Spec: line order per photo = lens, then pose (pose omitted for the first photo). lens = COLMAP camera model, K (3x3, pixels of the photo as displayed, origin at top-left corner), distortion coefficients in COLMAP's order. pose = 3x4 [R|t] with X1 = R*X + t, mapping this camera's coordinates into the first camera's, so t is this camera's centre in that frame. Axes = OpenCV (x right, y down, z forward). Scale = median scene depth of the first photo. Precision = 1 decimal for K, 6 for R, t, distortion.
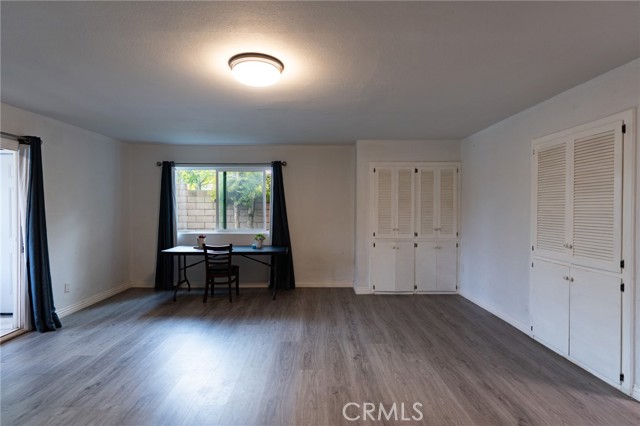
lens RADIAL K [[322.7, 0, 319.0], [0, 322.7, 211.4], [0, 0, 1]] dist [-0.002294, 0.000269]
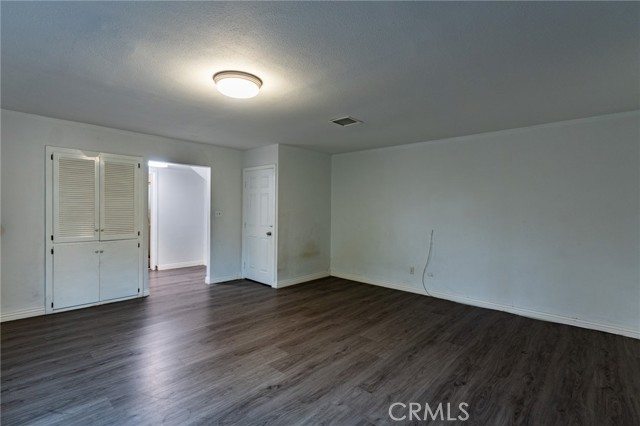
lens RADIAL K [[301.6, 0, 320.0], [0, 301.6, 213.0], [0, 0, 1]] dist [-0.002588, 0.000506]
pose [[-0.728376, -0.018471, 0.684929, -0.589204], [-0.006902, 0.999784, 0.019622, -0.003928], [-0.685143, 0.009565, -0.728345, 0.819810]]
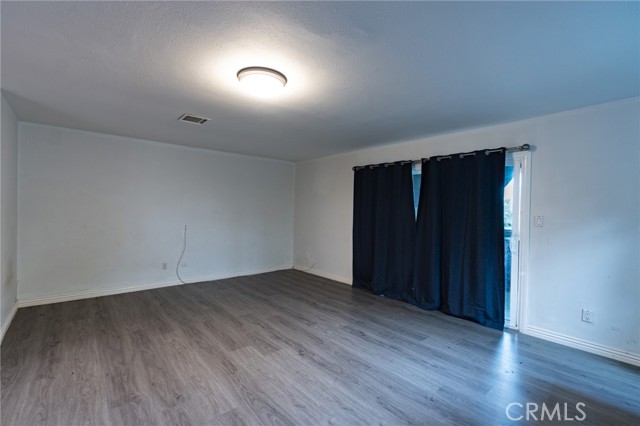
lens RADIAL K [[285.6, 0, 319.0], [0, 285.6, 211.7], [0, 0, 1]] dist [-0.016938, 0.009185]
pose [[-0.766623, -0.011656, -0.641992, 0.144487], [-0.025863, 0.999584, 0.012735, -0.007457], [0.641577, 0.026367, -0.766606, 0.978315]]
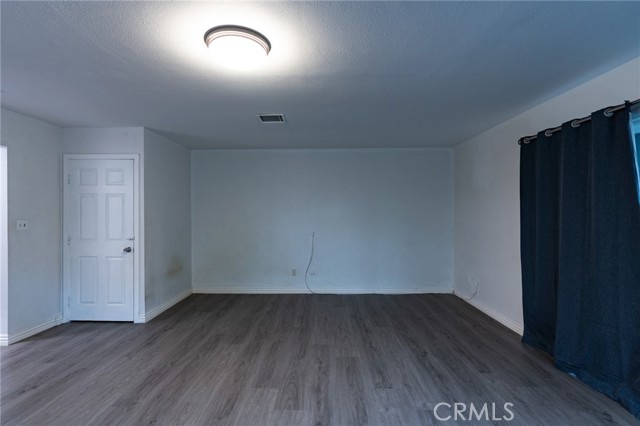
lens RADIAL K [[306.6, 0, 318.5], [0, 306.6, 212.6], [0, 0, 1]] dist [-0.004086, 0.000313]
pose [[-0.999458, 0.003049, 0.032783, -0.221921], [0.003374, 0.999946, 0.009852, -0.009499], [-0.032751, 0.009957, -0.999414, 0.932942]]
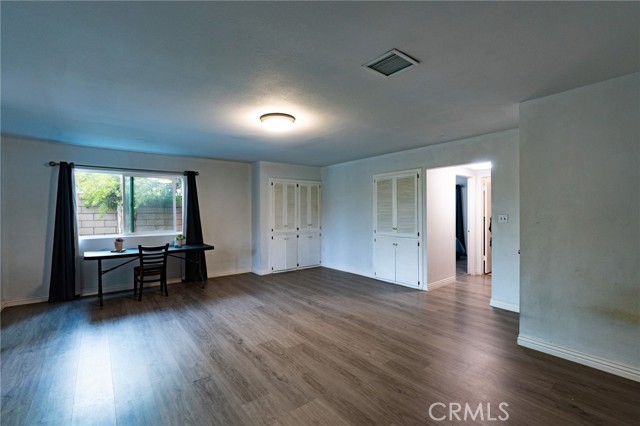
lens RADIAL K [[285.6, 0, 319.0], [0, 285.6, 211.7], [0, 0, 1]] dist [-0.016938, 0.009185]
pose [[0.796892, -0.007059, 0.604080, -0.448645], [0.012732, 0.999906, -0.005112, 0.001448], [-0.603987, 0.011765, 0.796907, -0.105801]]
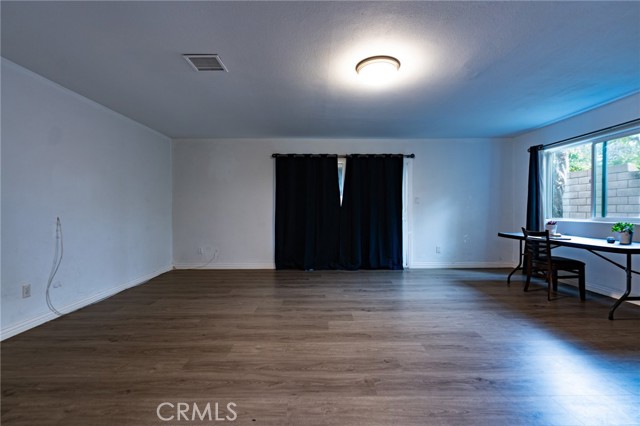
lens RADIAL K [[285.6, 0, 319.0], [0, 285.6, 211.7], [0, 0, 1]] dist [-0.016938, 0.009185]
pose [[-0.010326, 0.006691, -0.999924, 0.472255], [-0.006064, 0.999959, 0.006754, 0.051148], [0.999928, 0.006133, -0.010285, 0.410255]]
